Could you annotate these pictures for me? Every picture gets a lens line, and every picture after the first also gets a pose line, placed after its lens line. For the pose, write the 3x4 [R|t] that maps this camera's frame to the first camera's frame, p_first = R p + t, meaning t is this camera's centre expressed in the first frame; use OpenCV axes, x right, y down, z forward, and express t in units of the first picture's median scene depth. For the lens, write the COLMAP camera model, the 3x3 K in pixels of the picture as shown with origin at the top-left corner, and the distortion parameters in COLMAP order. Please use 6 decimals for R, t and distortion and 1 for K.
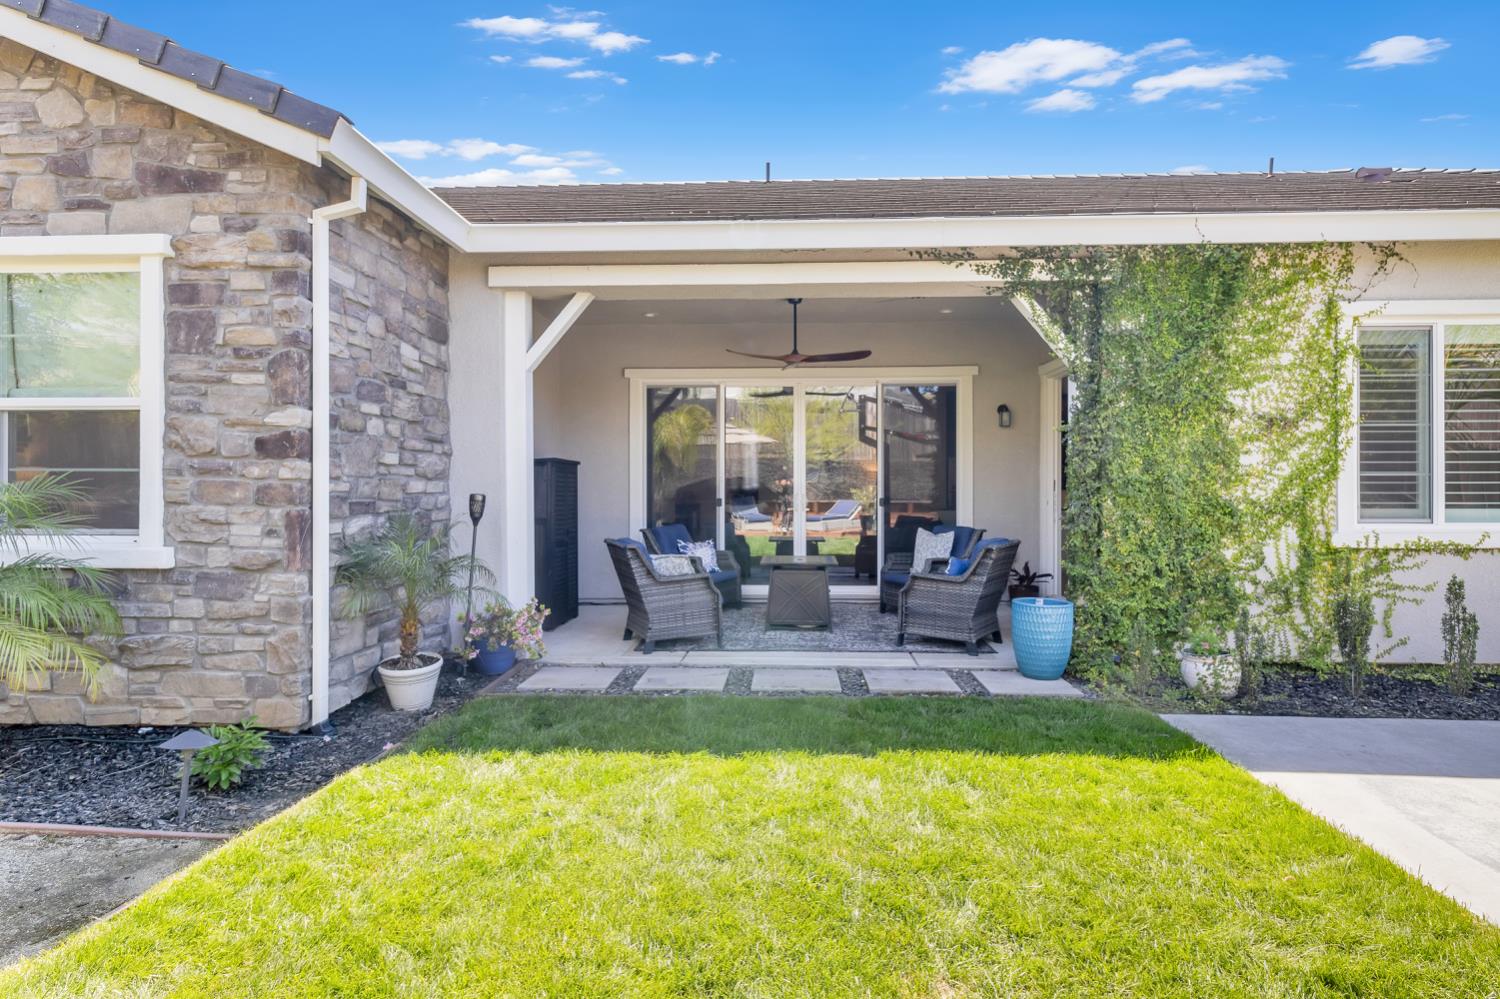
lens RADIAL K [[843.8, 0, 746.4], [0, 843.8, 474.2], [0, 0, 1]] dist [0.019846, 0.000034]
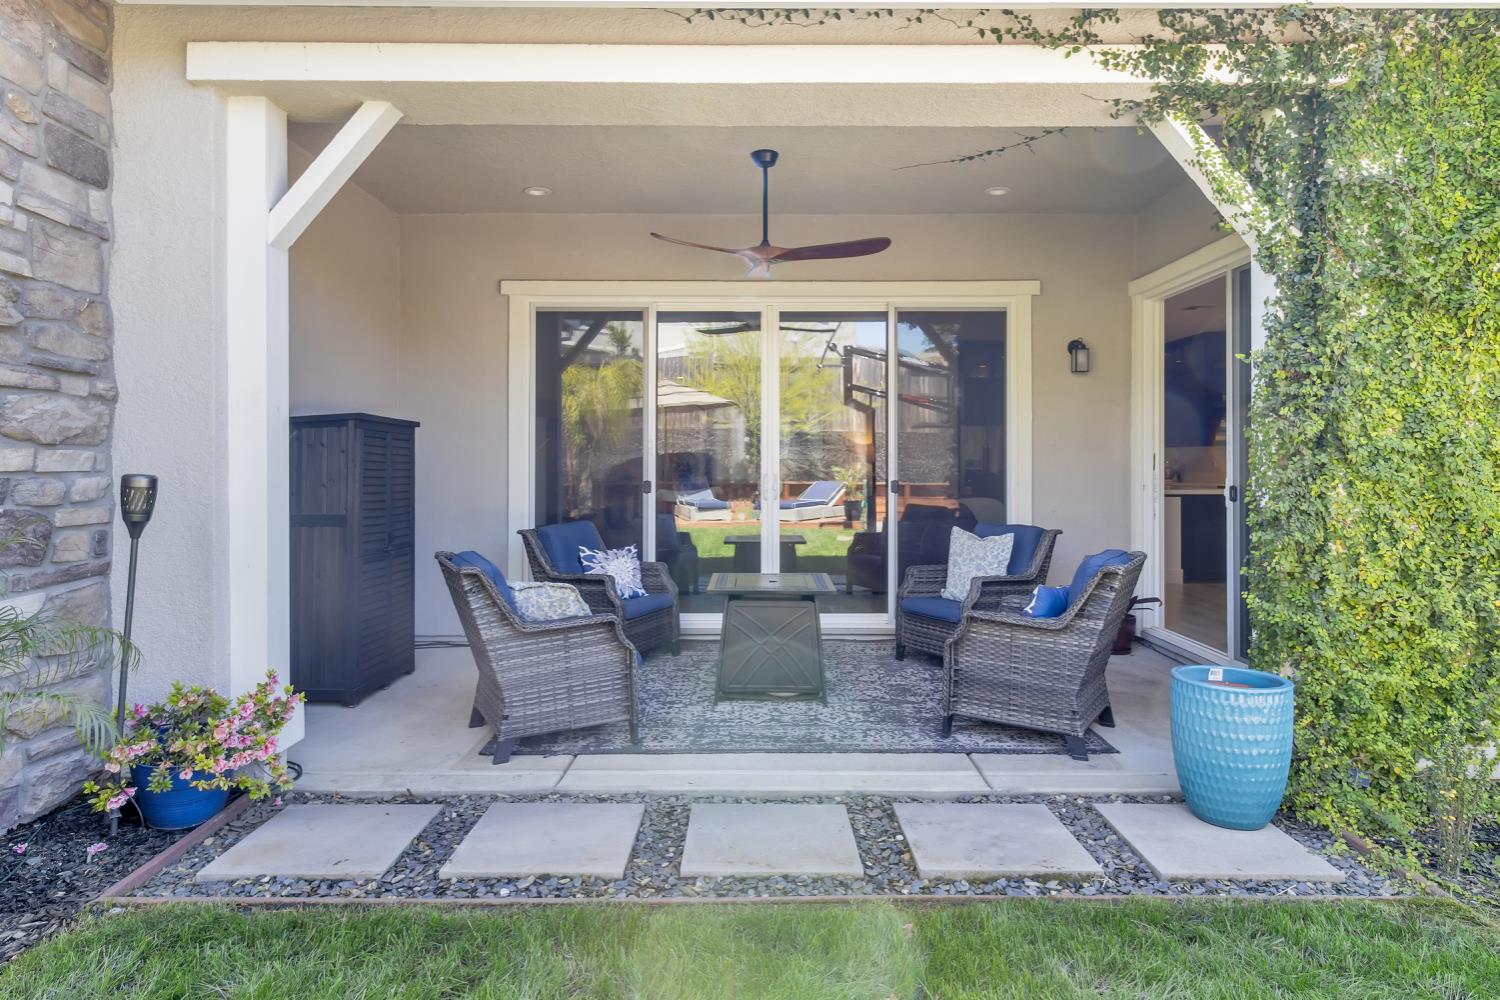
lens RADIAL K [[915.9, 0, 750.0], [0, 915.9, 500.0], [0, 0, 1]] dist [0.004090, 0.001231]
pose [[0.998749, -0.000624, 0.049993, 0.016304], [-0.002039, 0.998583, 0.053186, 0.007981], [-0.049956, -0.053221, 0.997332, 0.403066]]
